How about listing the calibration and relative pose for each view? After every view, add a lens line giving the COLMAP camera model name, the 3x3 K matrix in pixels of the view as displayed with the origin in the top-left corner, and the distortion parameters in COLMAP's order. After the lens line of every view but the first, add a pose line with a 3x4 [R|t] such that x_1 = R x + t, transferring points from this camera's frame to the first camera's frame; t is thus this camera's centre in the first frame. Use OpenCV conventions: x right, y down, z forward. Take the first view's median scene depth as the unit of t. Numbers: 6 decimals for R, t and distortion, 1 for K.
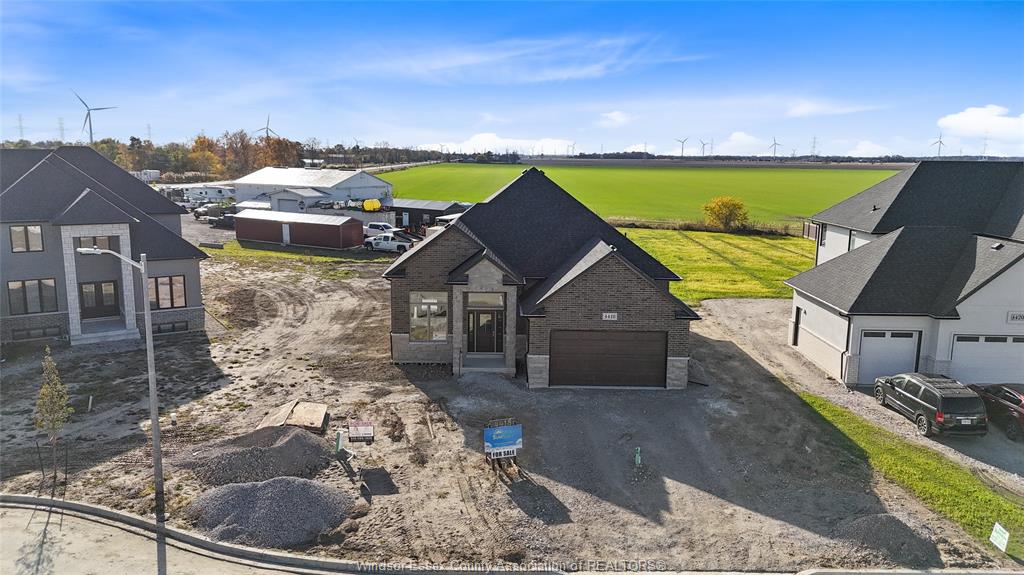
lens RADIAL K [[752.7, 0, 512.0], [0, 752.7, 287.5], [0, 0, 1]] dist [0.080121, -0.084098]
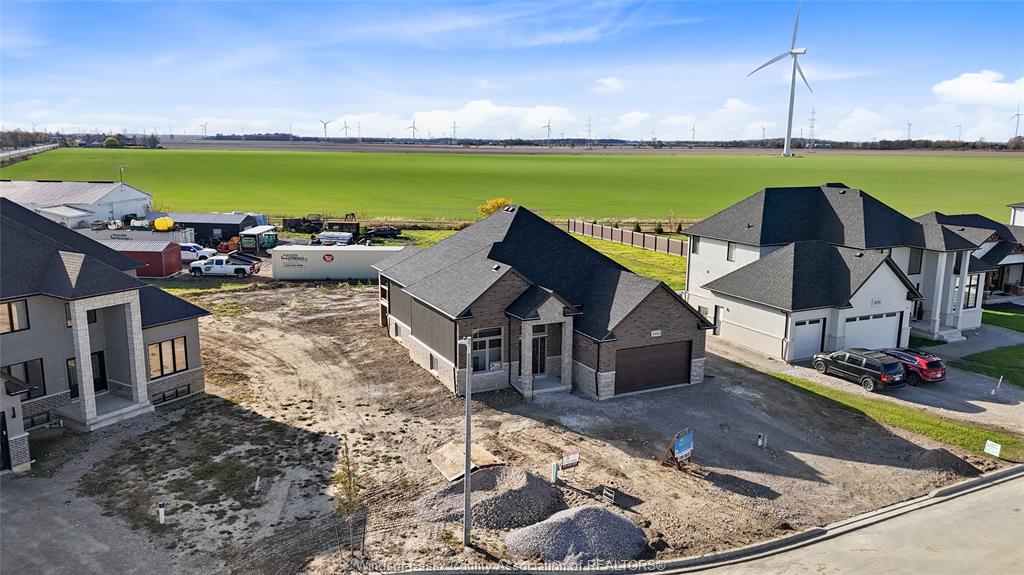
lens RADIAL K [[752.7, 0, 512.0], [0, 752.7, 287.5], [0, 0, 1]] dist [0.080121, -0.084098]
pose [[0.896427, -0.090025, 0.433952, -0.608860], [0.079566, 0.995934, 0.042249, -0.107395], [-0.435991, -0.003346, 0.899945, -0.021421]]
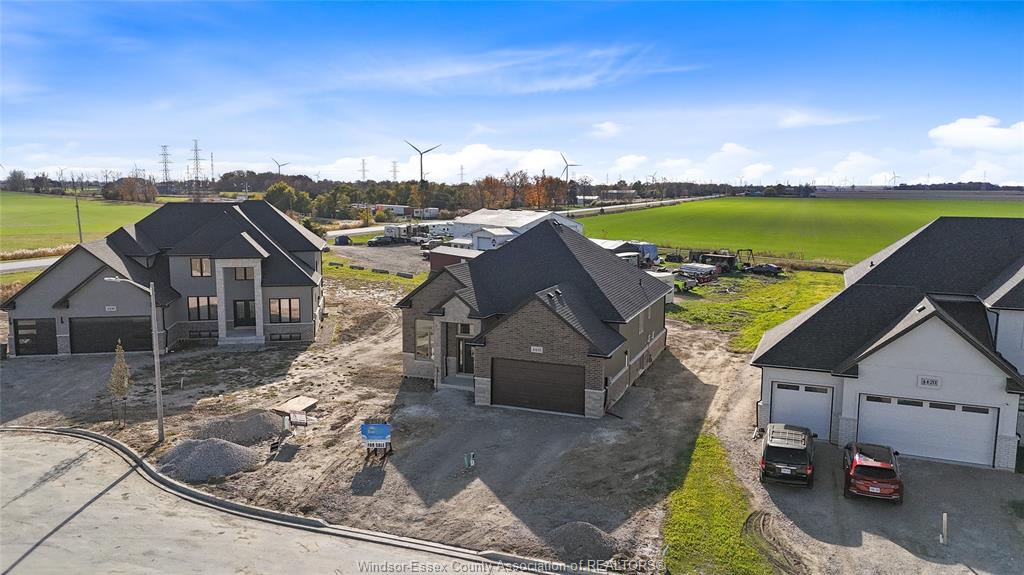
lens RADIAL K [[752.7, 0, 512.0], [0, 752.7, 287.5], [0, 0, 1]] dist [0.080121, -0.084098]
pose [[0.927130, 0.042768, -0.372292, 0.518389], [-0.058858, 0.997755, -0.031955, -0.018633], [0.370090, 0.051539, 0.927565, -0.110082]]
